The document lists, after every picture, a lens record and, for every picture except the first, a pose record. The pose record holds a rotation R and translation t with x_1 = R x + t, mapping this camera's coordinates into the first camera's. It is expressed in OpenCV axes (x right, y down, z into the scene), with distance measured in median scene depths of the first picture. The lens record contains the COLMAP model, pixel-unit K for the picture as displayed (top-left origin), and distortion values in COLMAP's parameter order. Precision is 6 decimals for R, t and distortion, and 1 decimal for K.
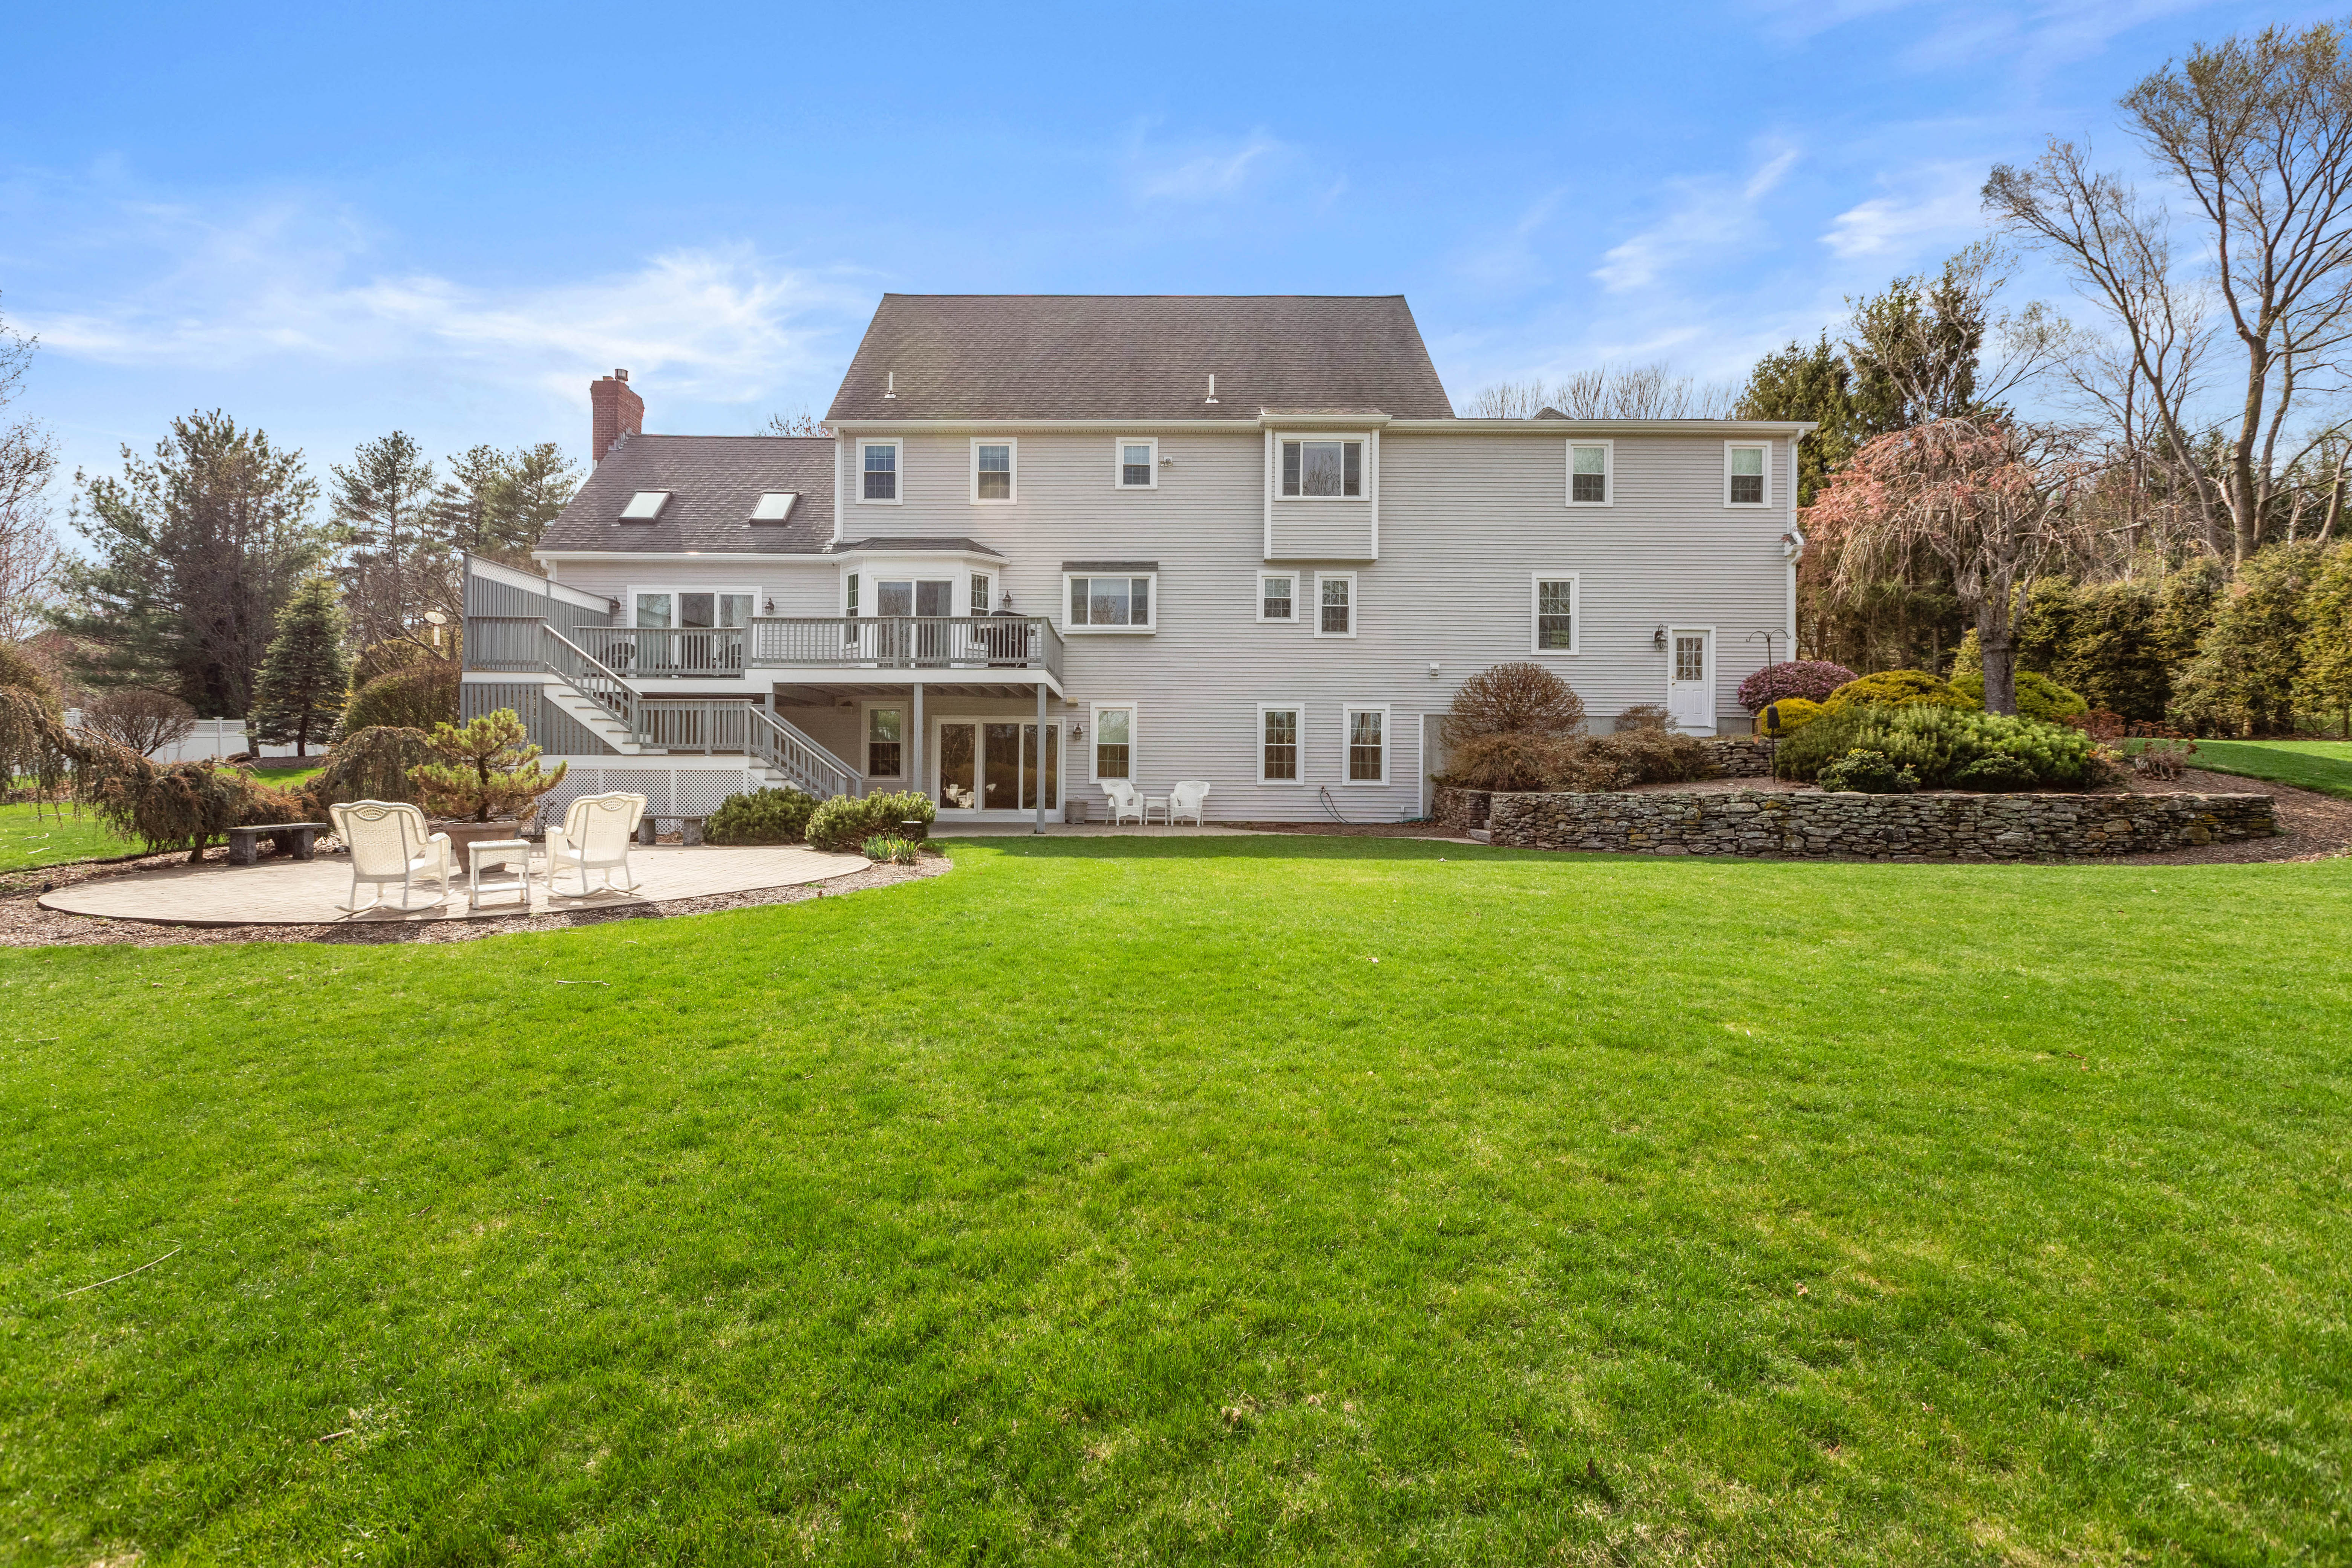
lens RADIAL K [[1091.1, 0, 1159.2], [0, 1091.1, 780.9], [0, 0, 1]] dist [-0.002584, -0.000068]
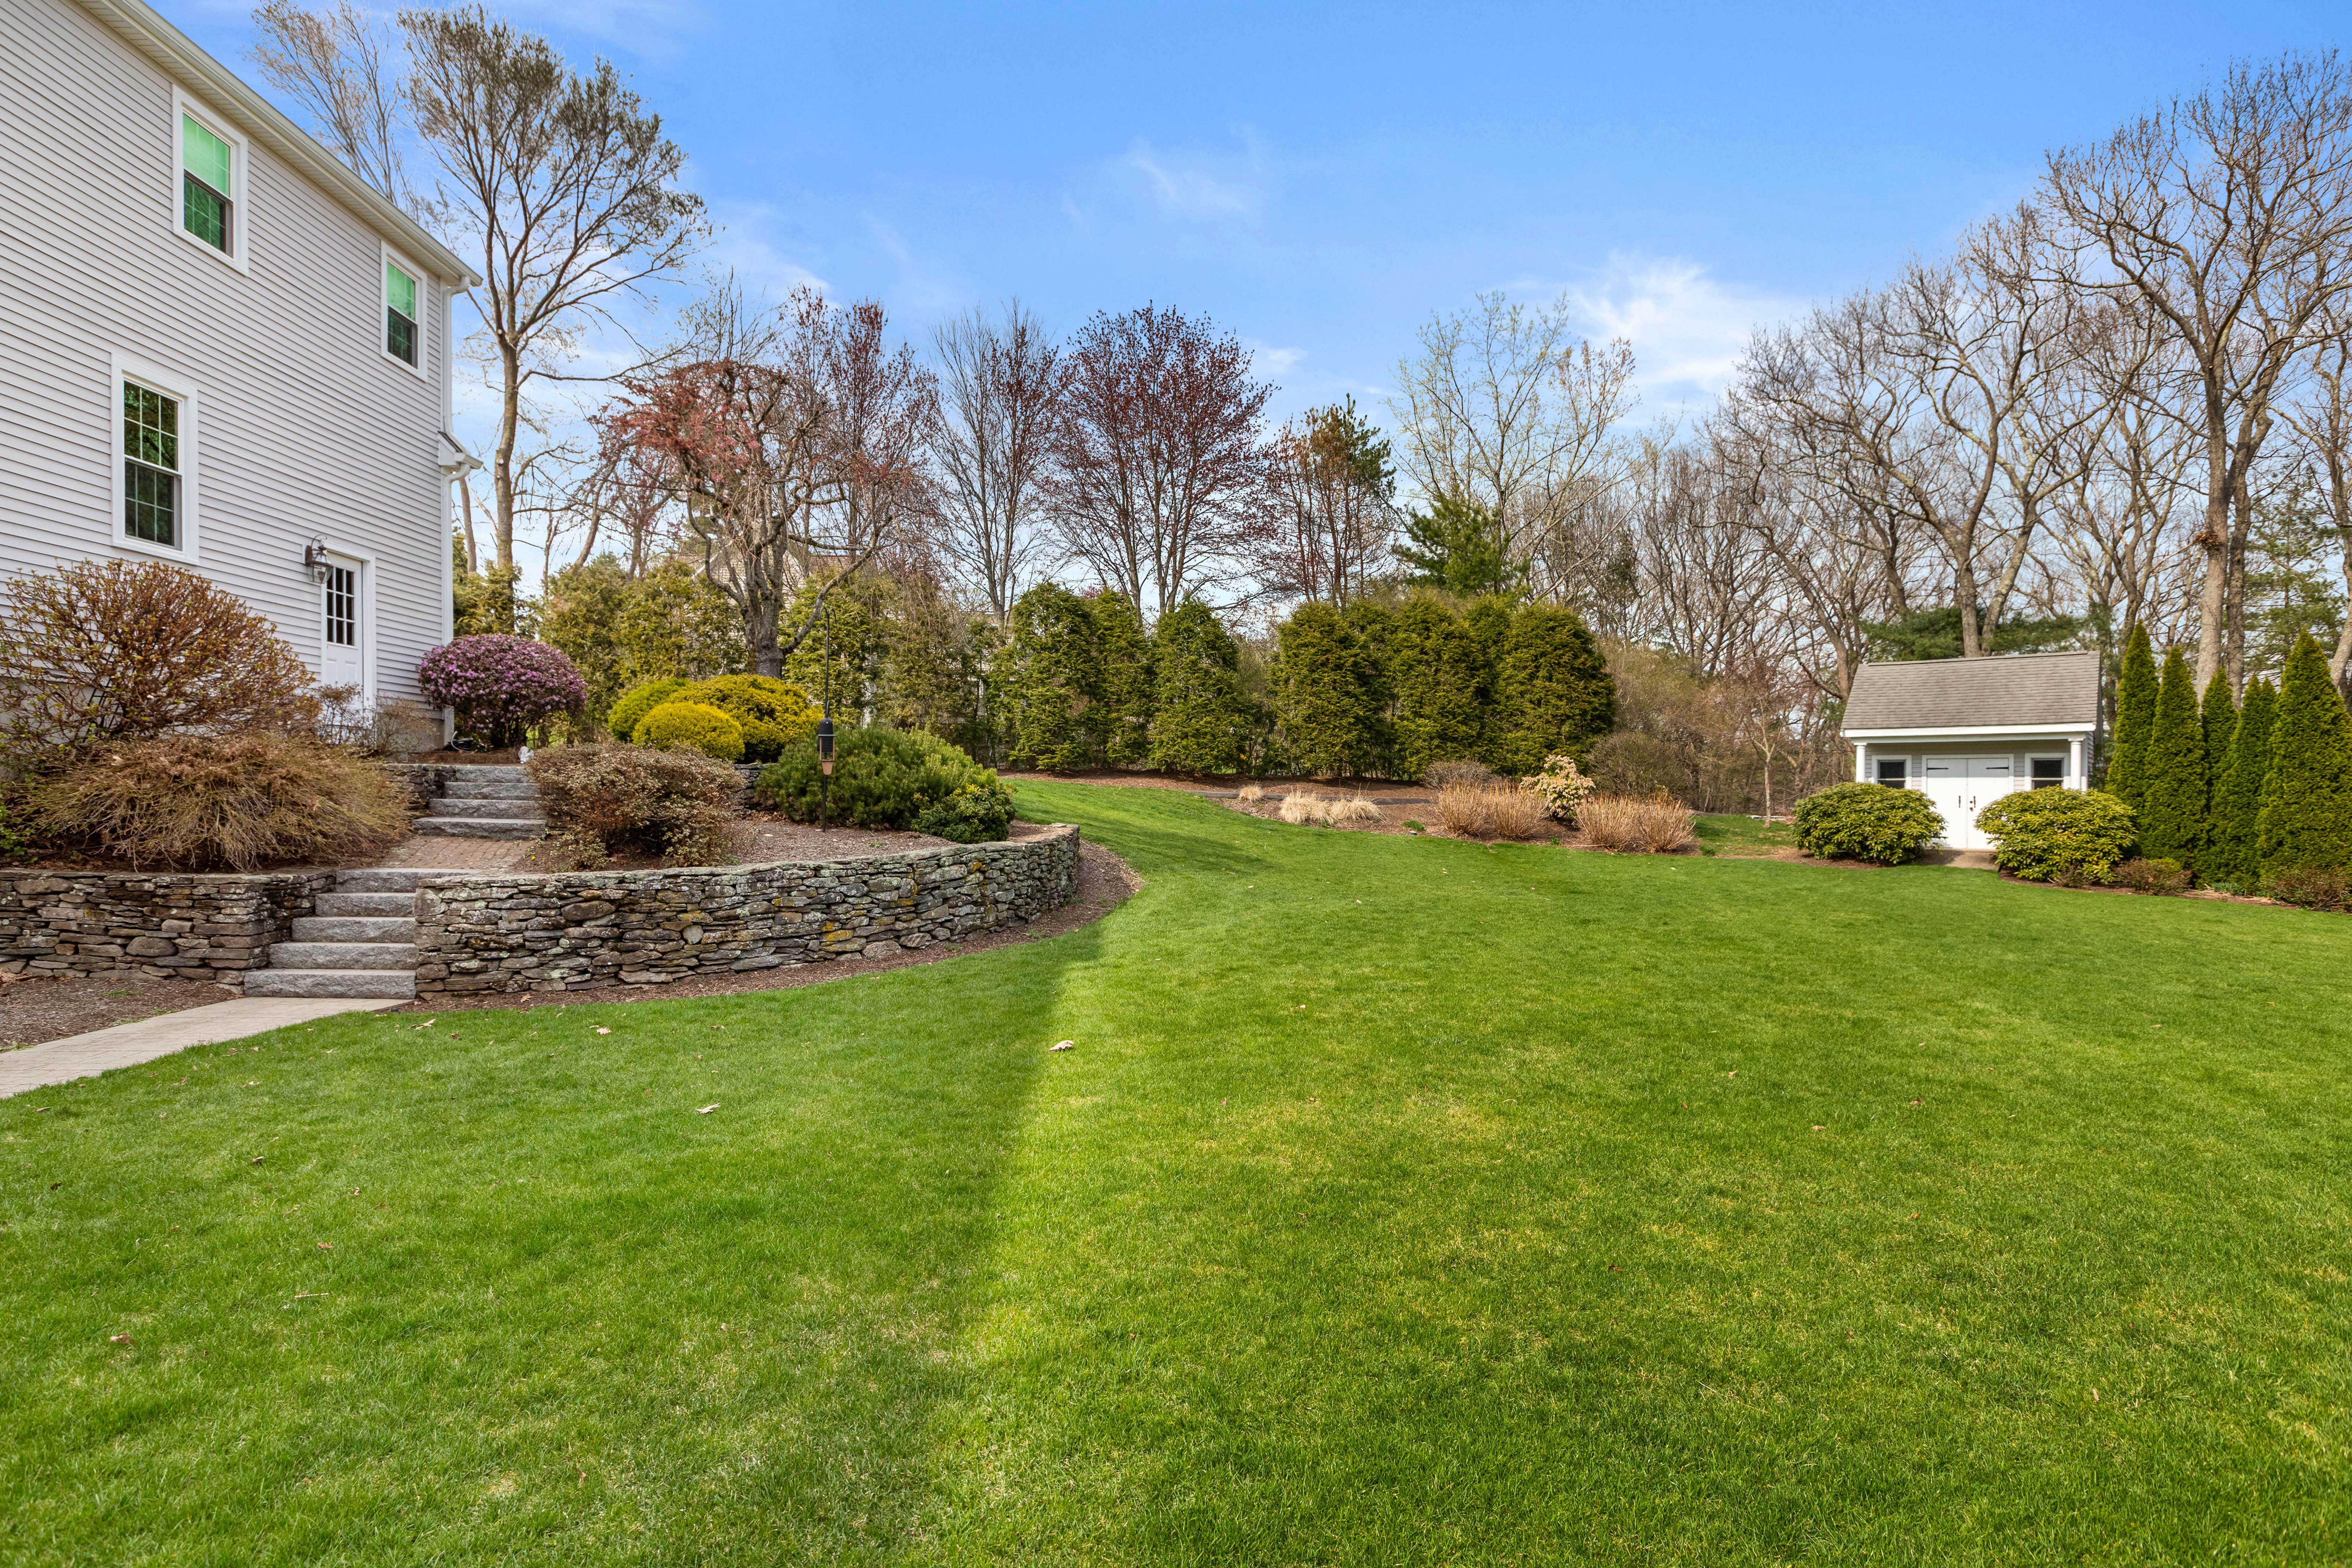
lens RADIAL K [[1232.8, 0, 1173.8], [0, 1232.8, 784.3], [0, 0, 1]] dist [-0.000625, -0.000075]
pose [[-0.053833, -0.007981, 0.998518, -0.165803], [0.003693, 0.999960, 0.008192, -0.024964], [-0.998543, 0.004128, -0.053802, 0.620201]]
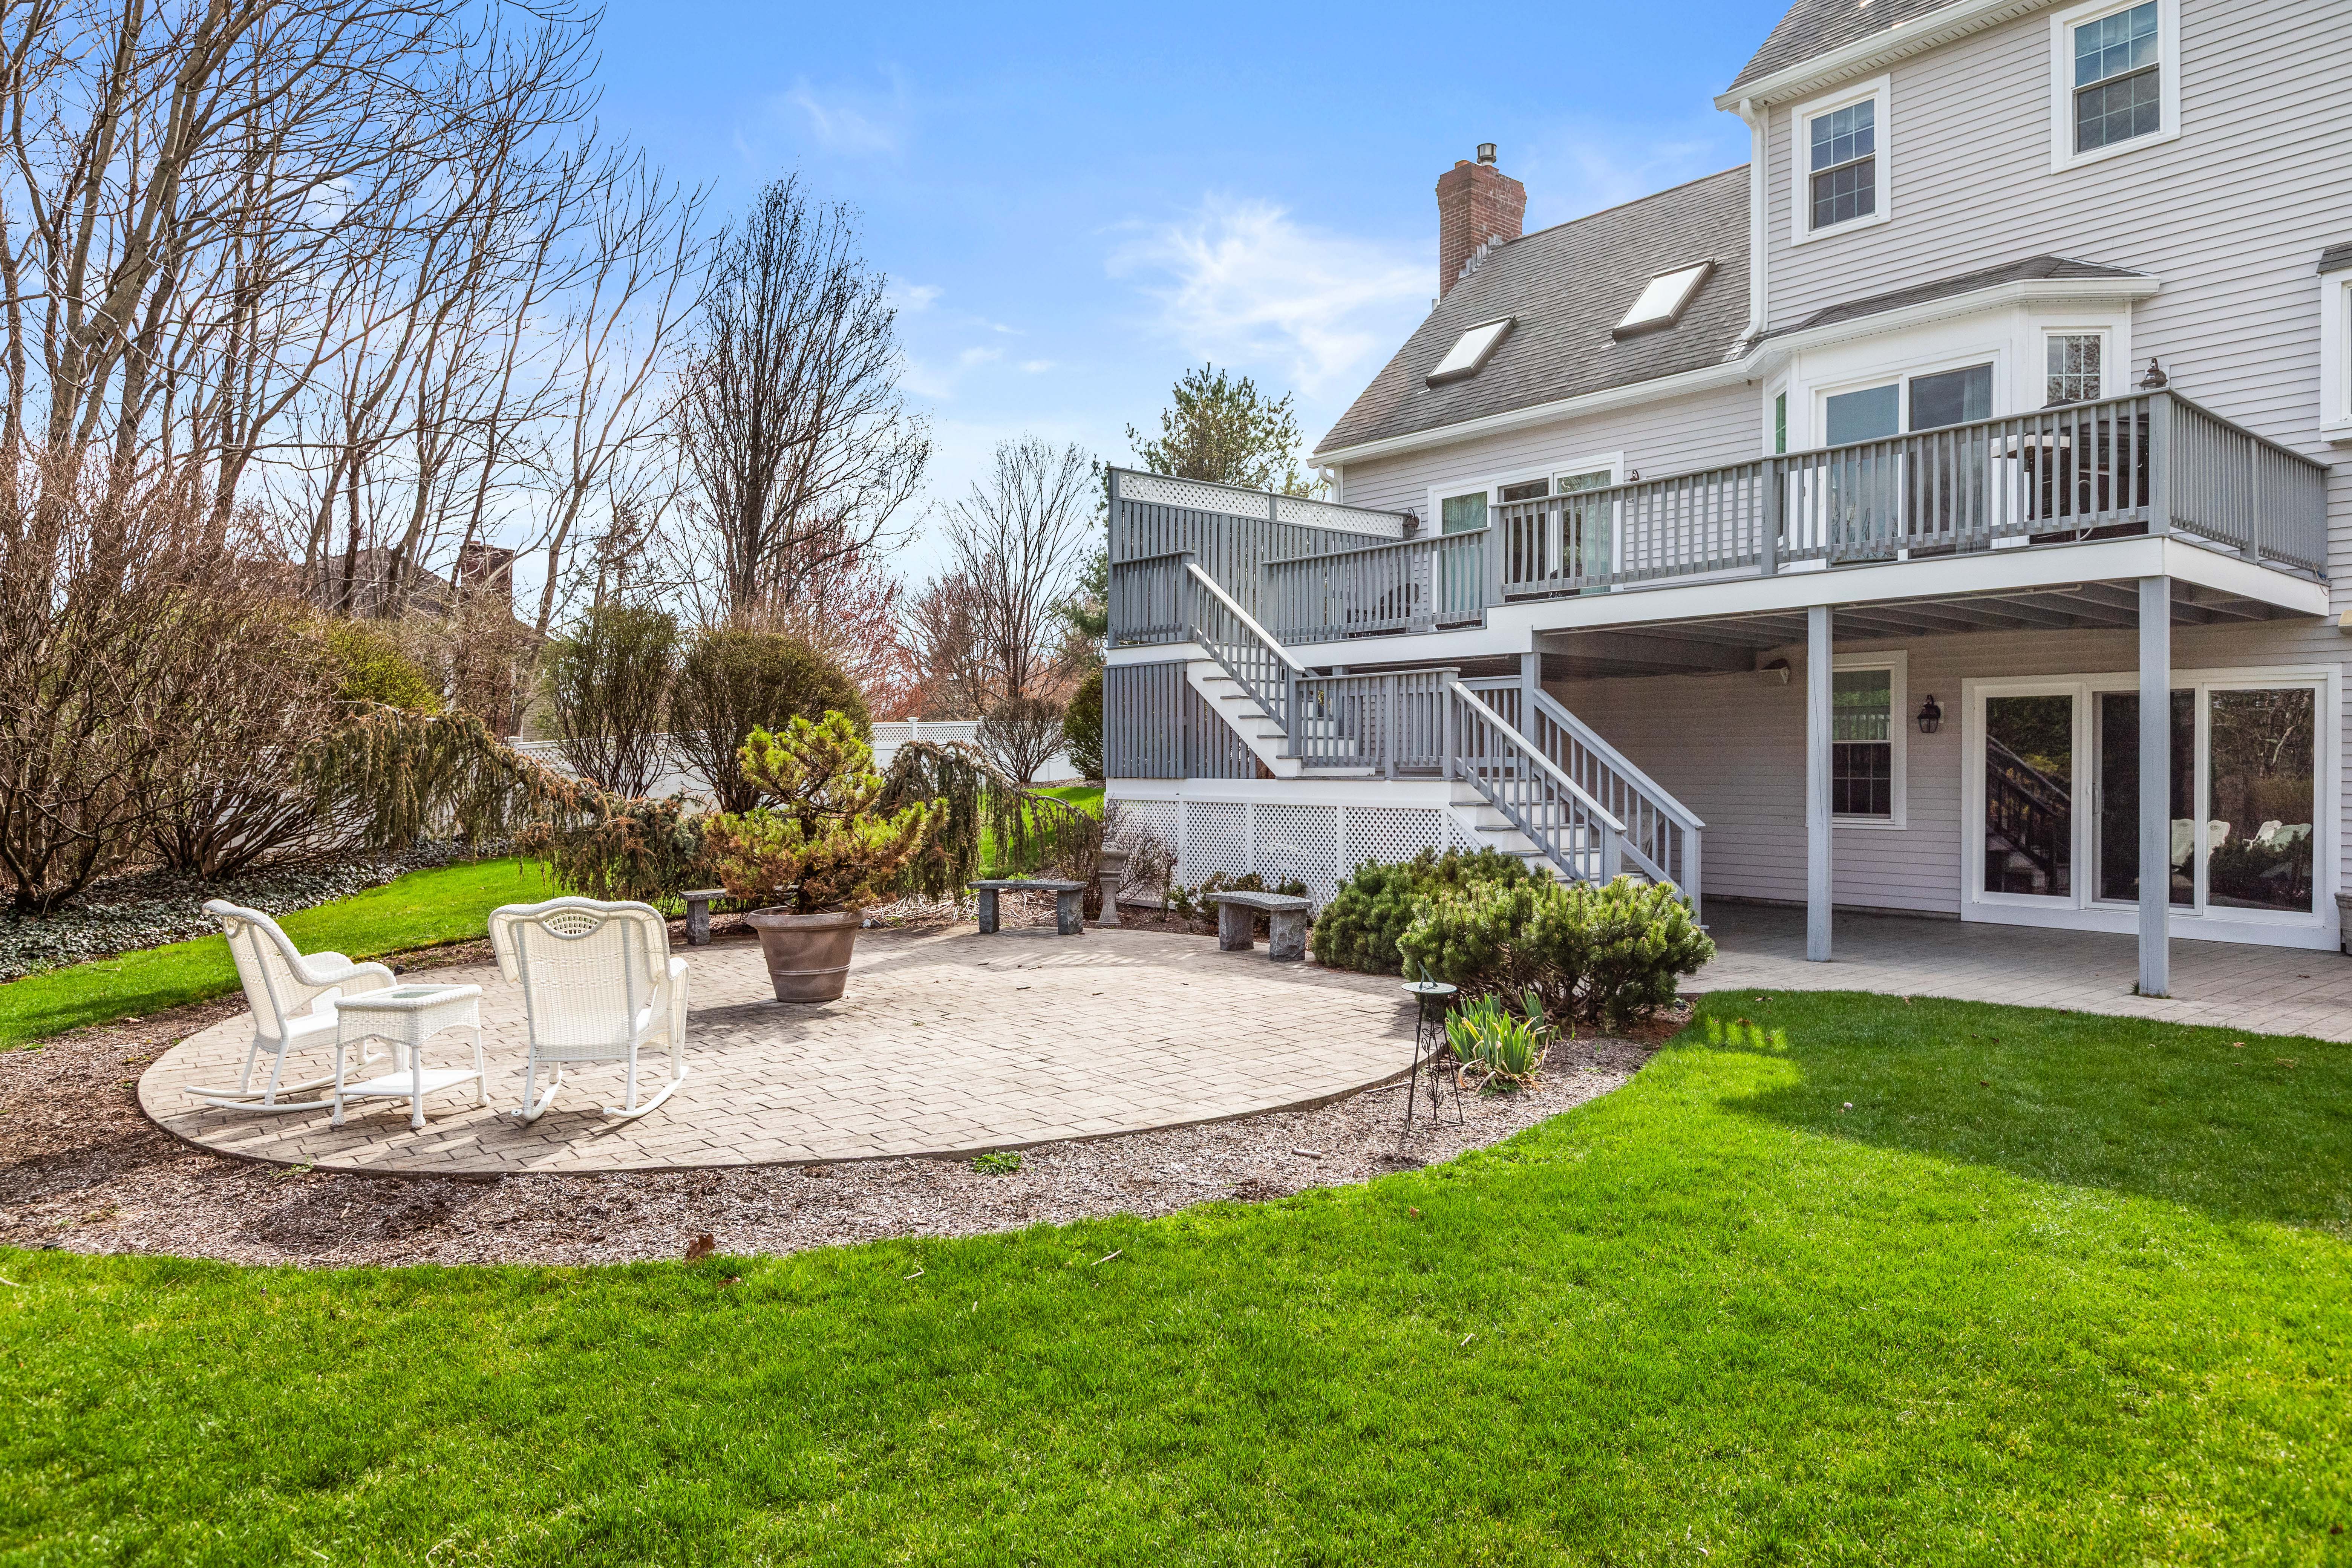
lens RADIAL K [[1500.7, 0, 1166.9], [0, 1500.7, 767.4], [0, 0, 1]] dist [-0.002333, -0.000747]
pose [[0.629268, -0.005111, -0.777172, 0.060574], [-0.002358, 0.999961, -0.008485, -0.018324], [0.777185, 0.007171, 0.629231, 0.373136]]
